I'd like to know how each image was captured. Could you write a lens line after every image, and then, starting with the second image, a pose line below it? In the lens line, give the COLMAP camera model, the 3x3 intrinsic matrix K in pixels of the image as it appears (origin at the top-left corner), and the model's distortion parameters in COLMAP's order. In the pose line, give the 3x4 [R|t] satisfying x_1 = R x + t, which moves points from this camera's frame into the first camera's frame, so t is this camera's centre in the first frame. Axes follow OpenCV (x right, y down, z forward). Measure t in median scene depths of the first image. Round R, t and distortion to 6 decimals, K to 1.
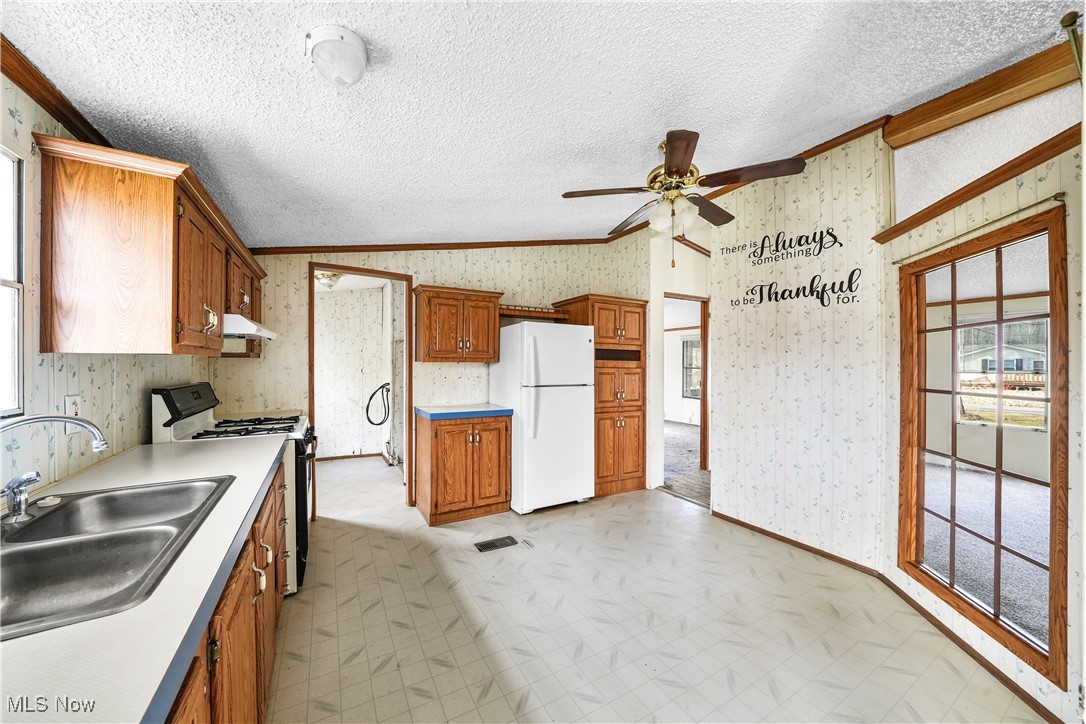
lens RADIAL K [[379.0, 0, 539.0], [0, 379.0, 364.6], [0, 0, 1]] dist [-0.020423, -0.000041]
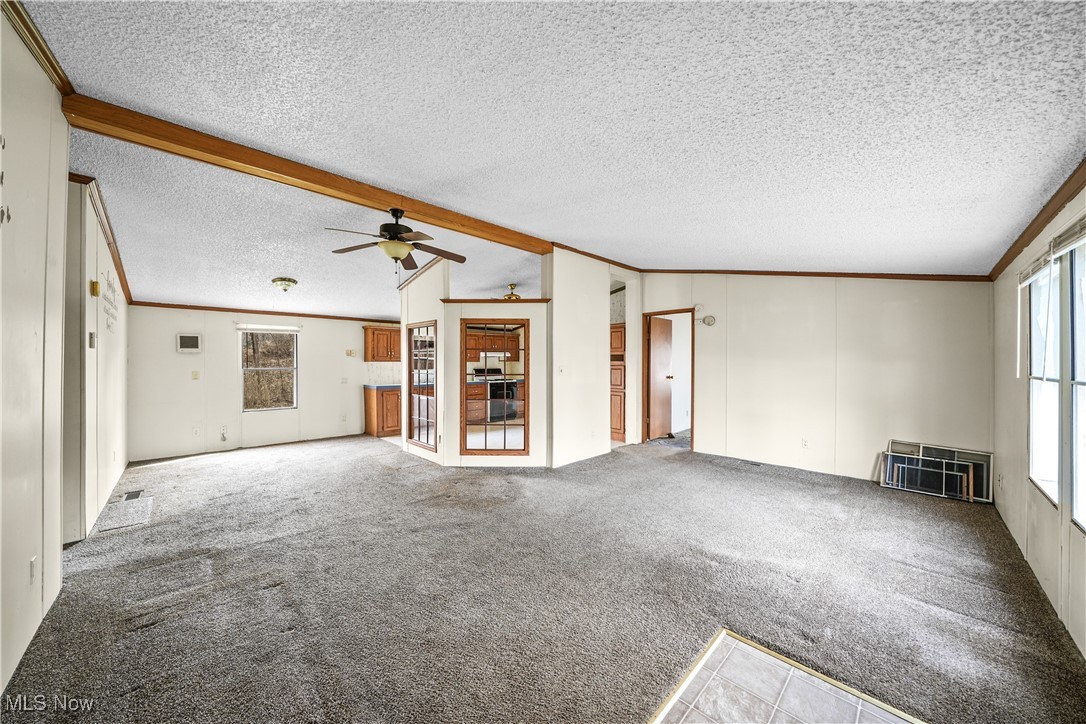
lens RADIAL K [[379.0, 0, 539.0], [0, 379.0, 364.6], [0, 0, 1]] dist [-0.020423, -0.000041]
pose [[0.255448, 0.001911, -0.966821, 2.247304], [0.000920, 0.999997, 0.002220, 0.001038], [0.966822, -0.001456, 0.255446, 0.325805]]
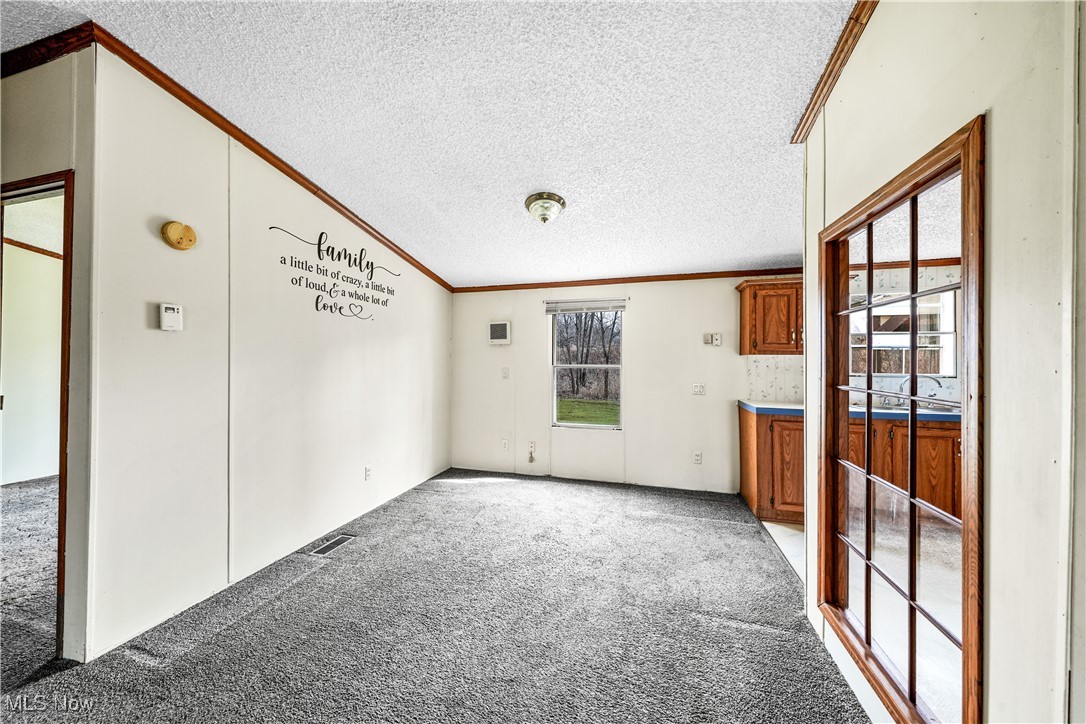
lens RADIAL K [[362.4, 0, 540.9], [0, 362.4, 360.5], [0, 0, 1]] dist [0.000849, -0.000023]
pose [[-0.725734, -0.002138, -0.687972, 1.001509], [-0.003698, 0.999993, 0.000793, 0.005776], [0.687966, 0.003120, -0.725737, 0.280737]]
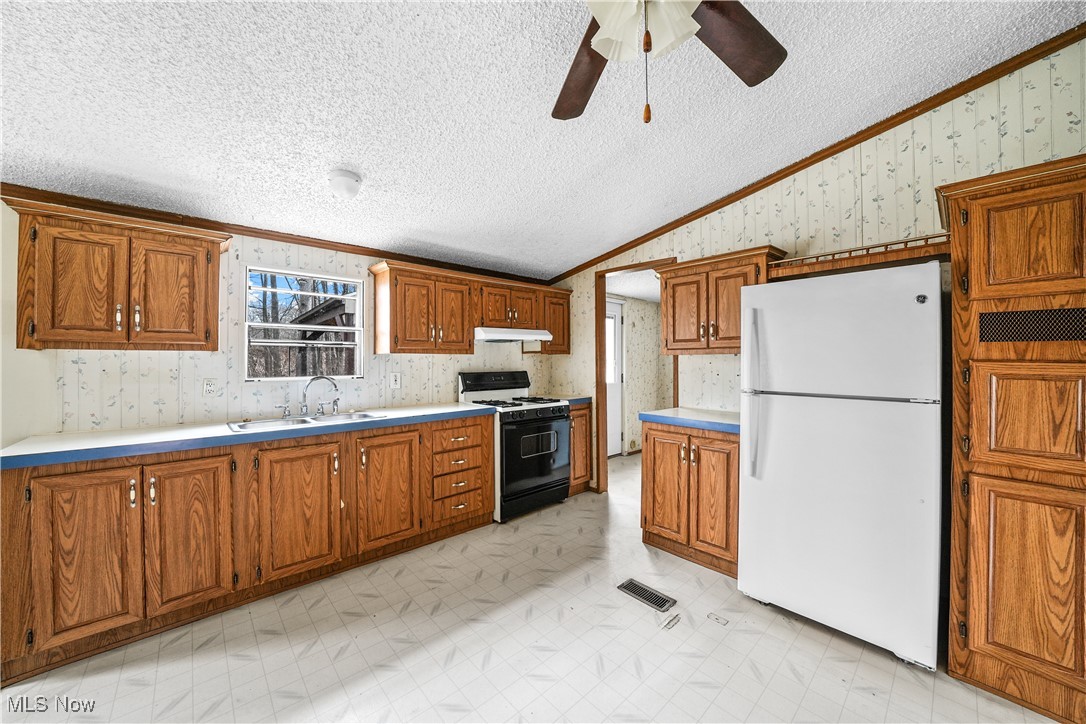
lens RADIAL K [[386.0, 0, 536.3], [0, 386.0, 358.5], [0, 0, 1]] dist [-0.022144, -0.000014]
pose [[0.212734, -0.009805, -0.977061, 0.529005], [0.002360, 0.999952, -0.009521, 0.009379], [0.977107, -0.000281, 0.212747, 0.557165]]
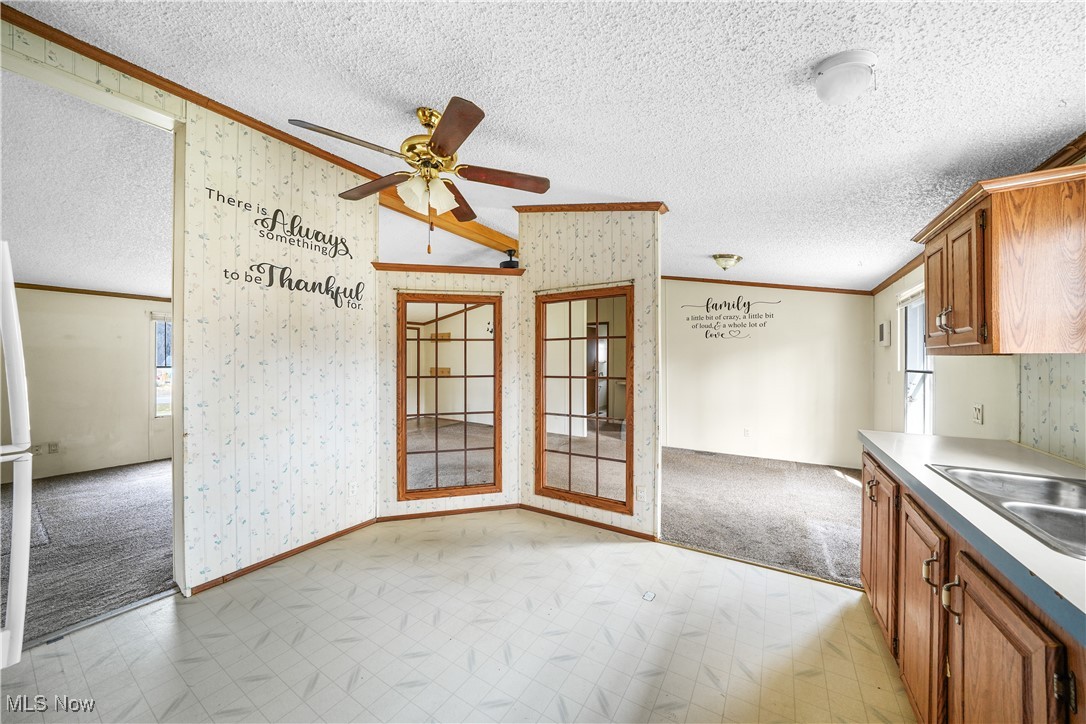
lens RADIAL K [[371.8, 0, 537.1], [0, 371.8, 357.8], [0, 0, 1]] dist [-0.016609, 0.000080]
pose [[-0.466404, 0.003703, 0.884564, -0.391317], [-0.002556, 0.999981, -0.005534, -0.002882], [-0.884568, -0.004842, -0.466385, 0.840014]]
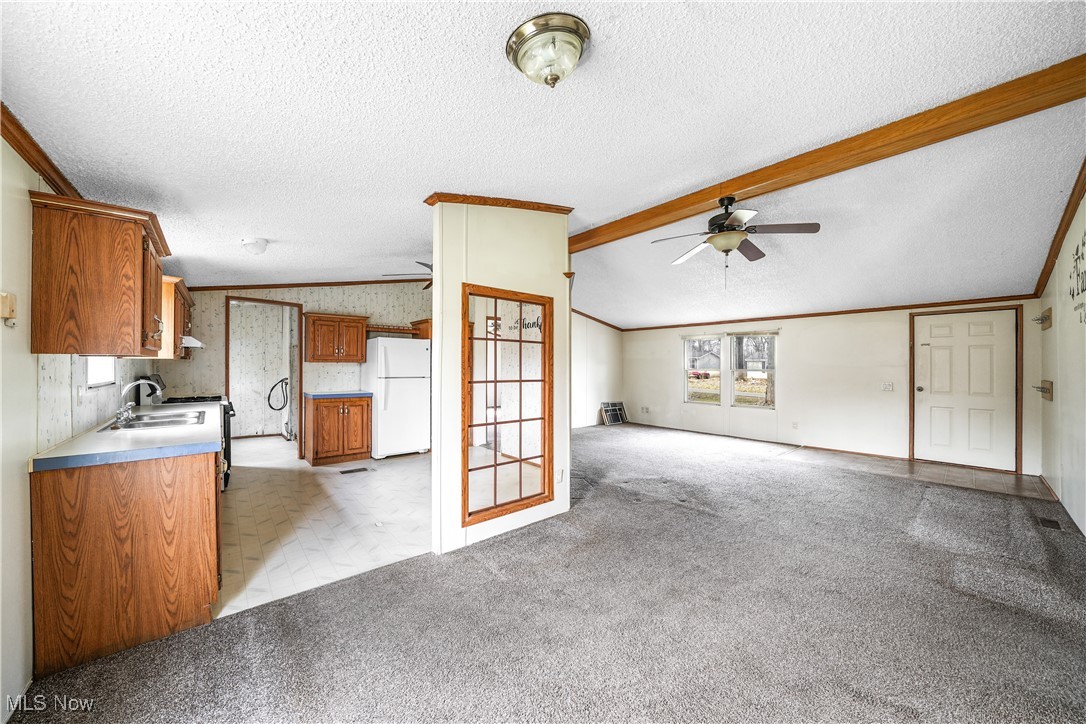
lens RADIAL K [[375.5, 0, 540.9], [0, 375.5, 365.5], [0, 0, 1]] dist [-0.018515, -0.000004]
pose [[0.979589, 0.002595, 0.200995, 0.327611], [-0.002888, 0.999995, 0.001161, 0.001818], [-0.200991, -0.001718, 0.979592, -0.707319]]
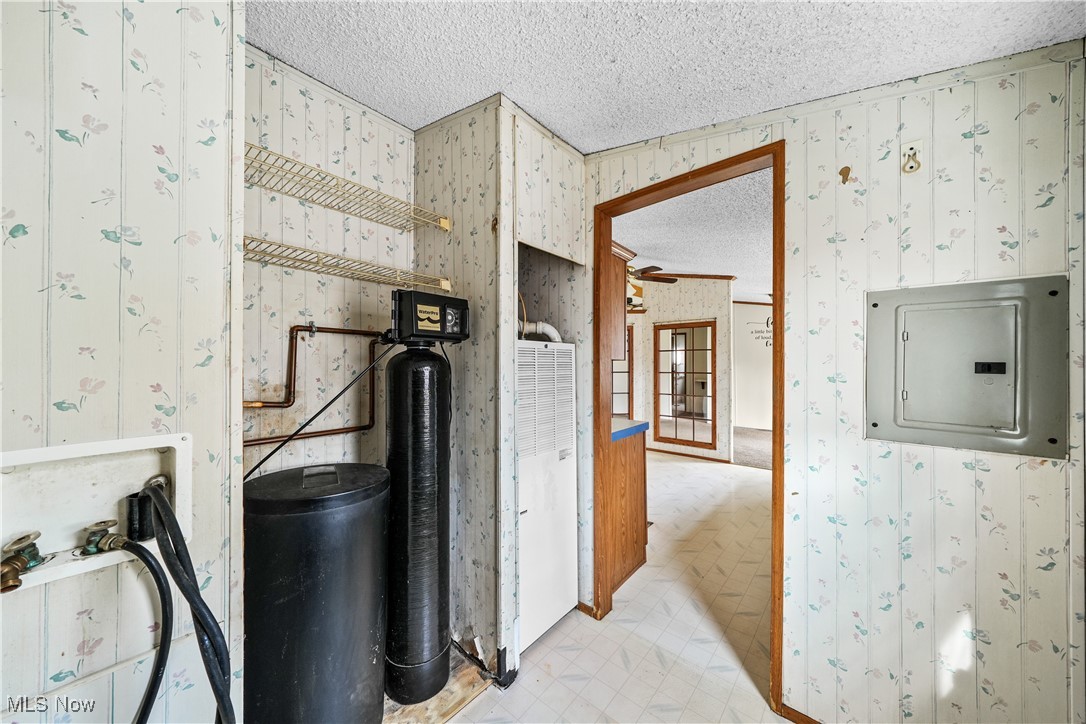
lens RADIAL K [[362.4, 0, 540.9], [0, 362.4, 360.5], [0, 0, 1]] dist [0.000849, -0.000023]
pose [[-0.326025, 0.006527, 0.945339, -0.945699], [-0.000644, 0.999974, -0.007126, -0.000974], [-0.945361, -0.002932, -0.326012, 1.448053]]
